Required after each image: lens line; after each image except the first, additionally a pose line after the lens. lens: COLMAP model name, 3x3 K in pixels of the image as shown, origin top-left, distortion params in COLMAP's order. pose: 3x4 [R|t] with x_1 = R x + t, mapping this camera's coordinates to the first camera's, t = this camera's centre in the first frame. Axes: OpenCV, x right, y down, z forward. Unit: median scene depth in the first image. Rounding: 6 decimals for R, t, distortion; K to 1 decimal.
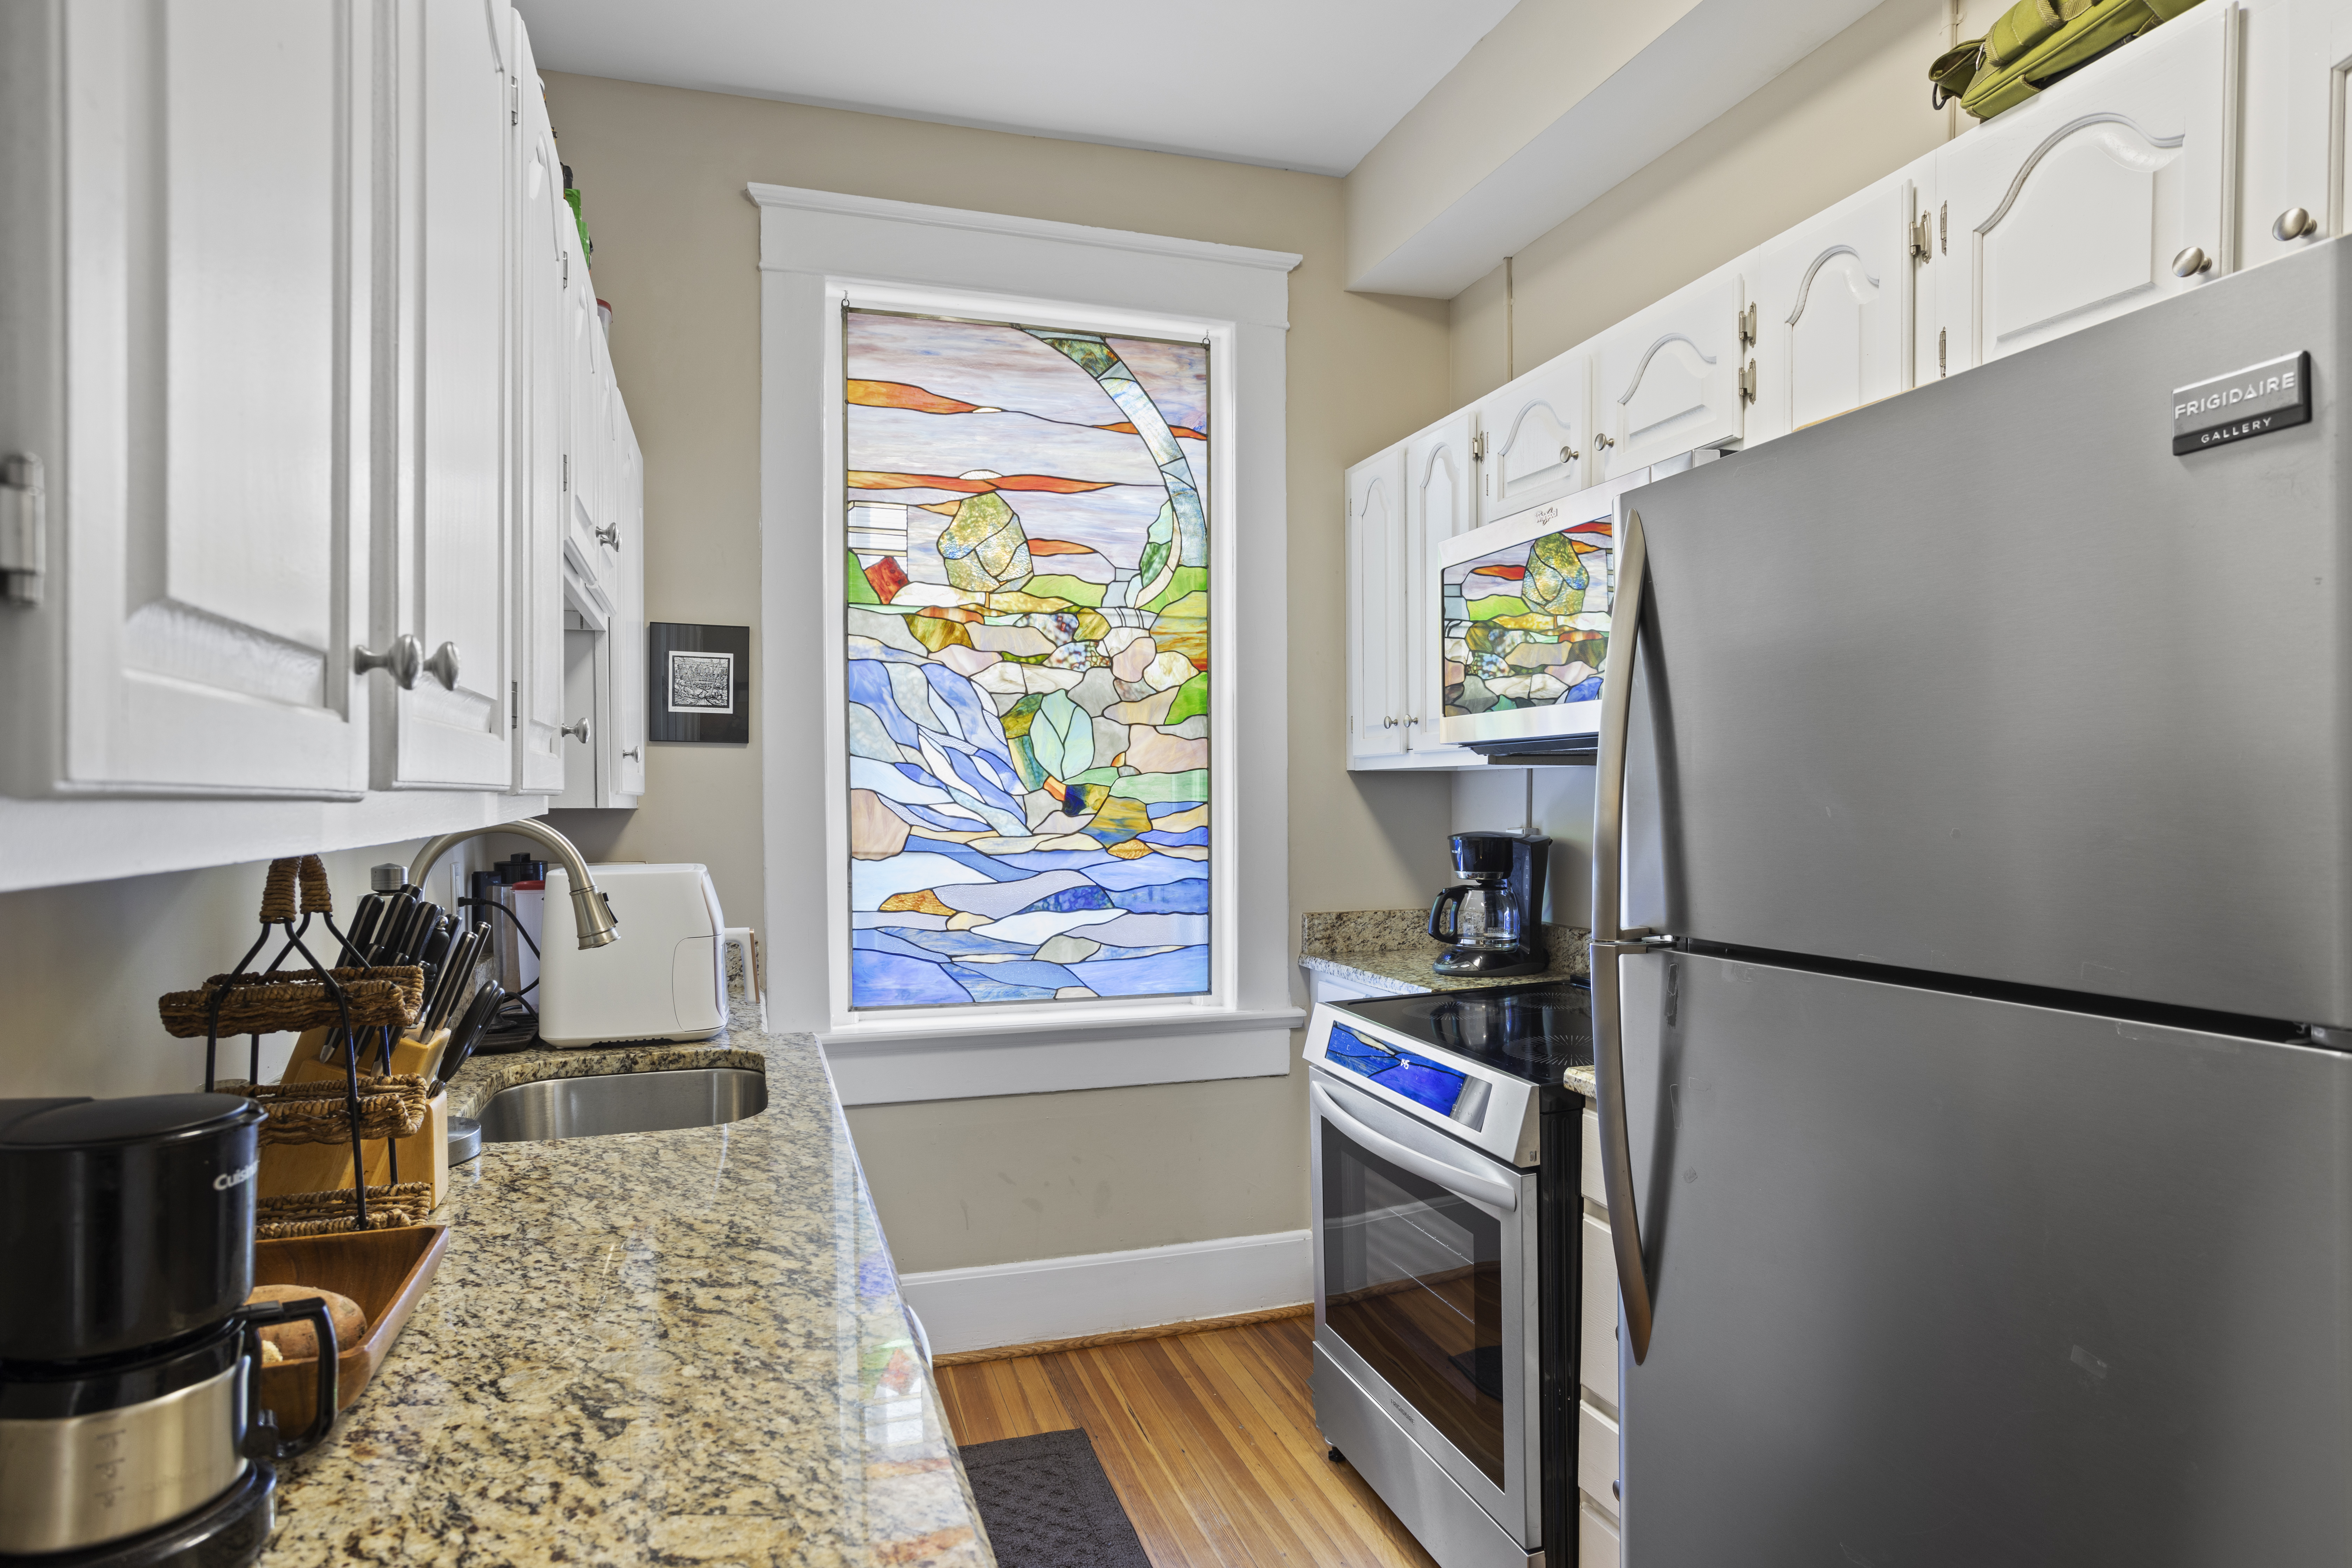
lens RADIAL K [[1281.7, 0, 1188.5], [0, 1281.7, 779.1], [0, 0, 1]] dist [-0.058017, 0.025577]
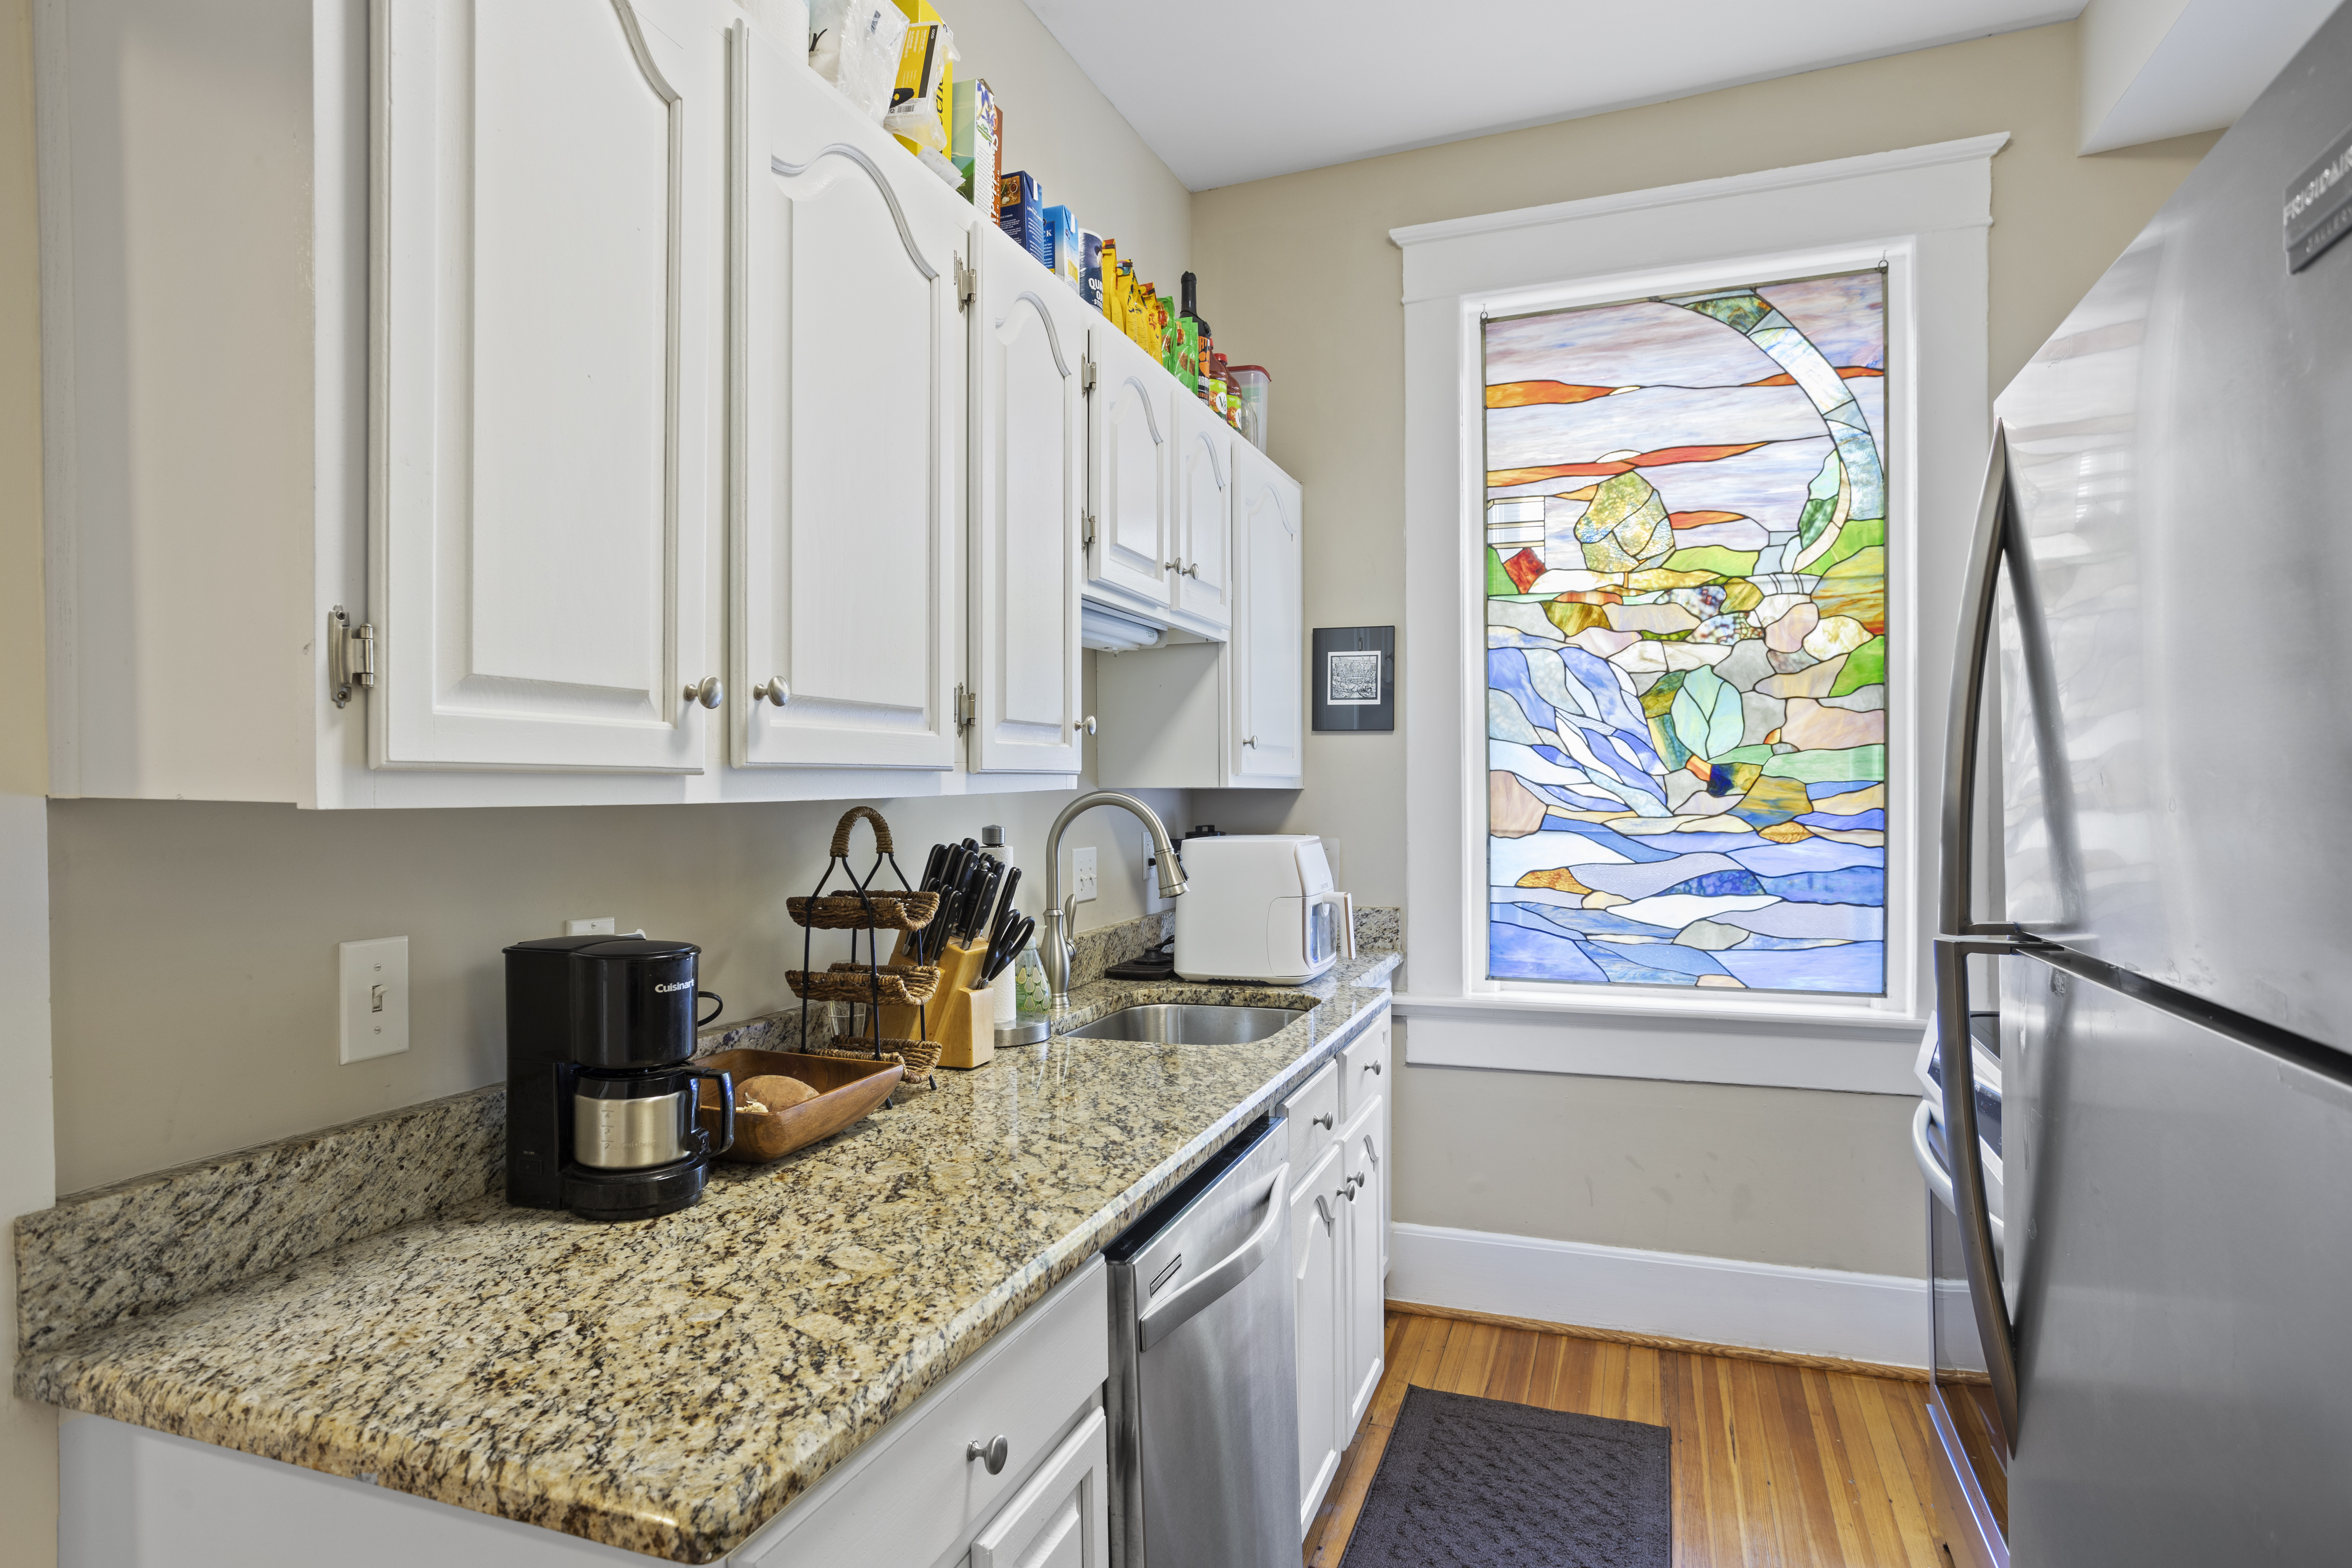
lens RADIAL K [[1281.7, 0, 1177.2], [0, 1281.7, 743.7], [0, 0, 1]] dist [-0.058017, 0.025577]
pose [[0.772353, -0.022581, -0.634792, 0.210781], [0.012698, 0.999717, -0.020113, 0.003460], [0.635067, 0.007474, 0.772421, 0.012361]]
